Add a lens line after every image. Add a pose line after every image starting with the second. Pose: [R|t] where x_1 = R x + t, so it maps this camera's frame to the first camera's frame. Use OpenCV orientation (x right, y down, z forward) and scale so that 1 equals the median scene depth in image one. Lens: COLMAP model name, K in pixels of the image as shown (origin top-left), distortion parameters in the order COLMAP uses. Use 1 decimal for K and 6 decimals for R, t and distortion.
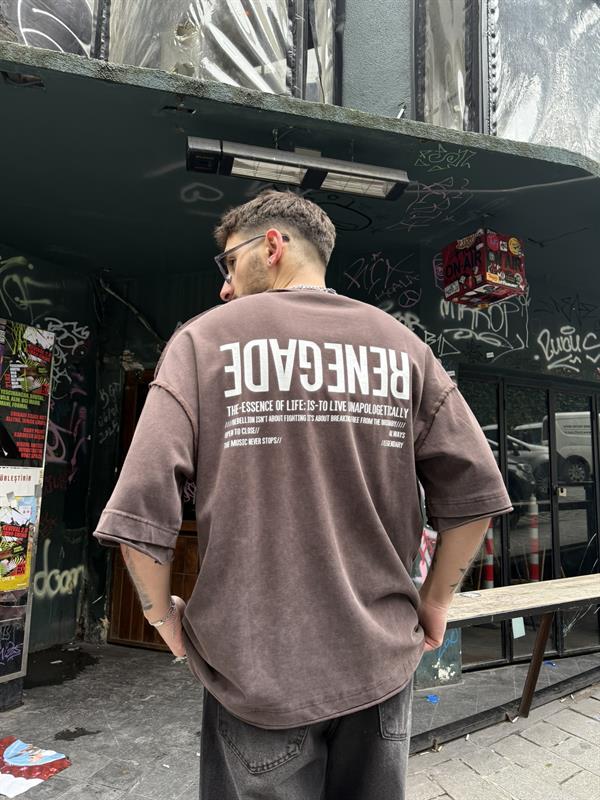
lens RADIAL K [[569.5, 0, 299.5], [0, 569.5, 404.0], [0, 0, 1]] dist [0.018128, -0.025196]
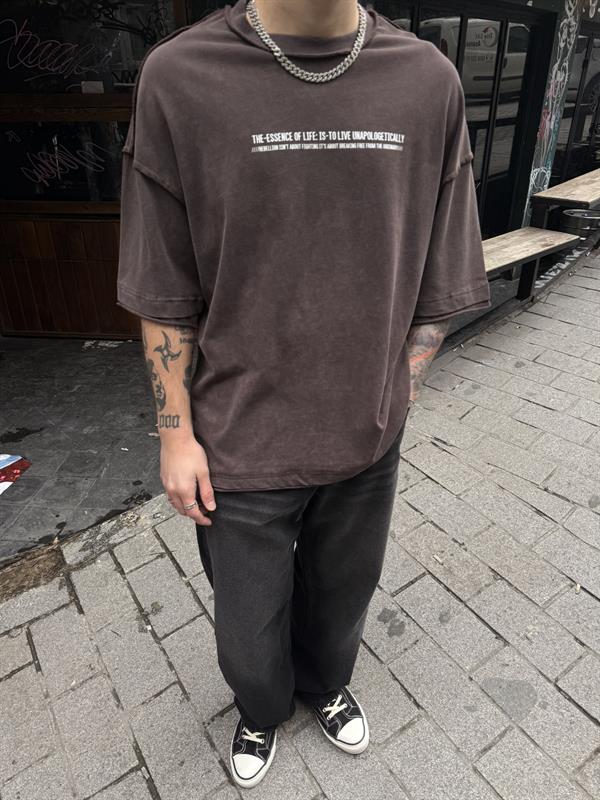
lens RADIAL K [[569.5, 0, 303.5], [0, 569.5, 401.4], [0, 0, 1]] dist [0.018128, -0.025196]
pose [[0.965763, -0.146080, 0.214388, -0.095756], [-0.004702, 0.816404, 0.577463, -0.063980], [-0.259383, -0.558700, 0.787766, 0.073998]]
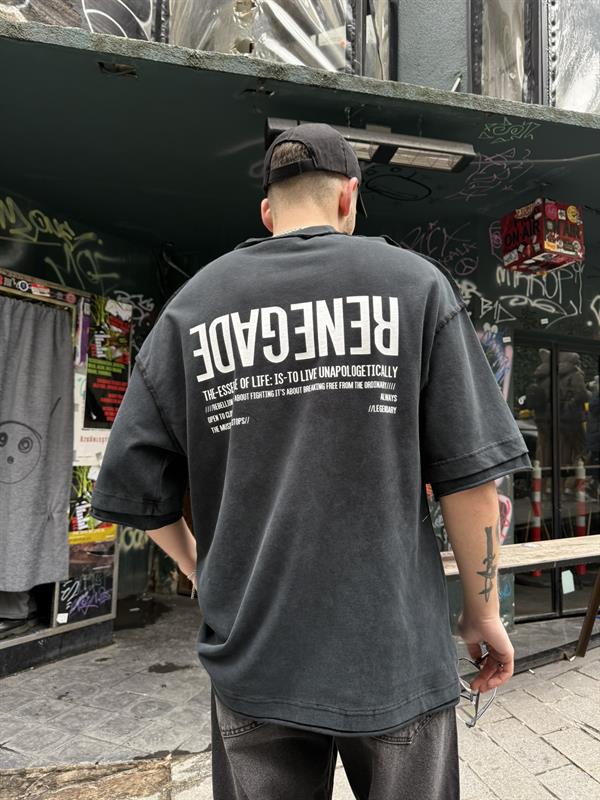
lens RADIAL K [[569.5, 0, 303.7], [0, 569.5, 401.6], [0, 0, 1]] dist [0.018128, -0.025196]
pose [[0.998833, -0.004589, -0.048070, -0.061305], [0.006852, 0.998871, 0.047006, 0.008372], [0.047800, -0.047280, 0.997737, -0.065597]]
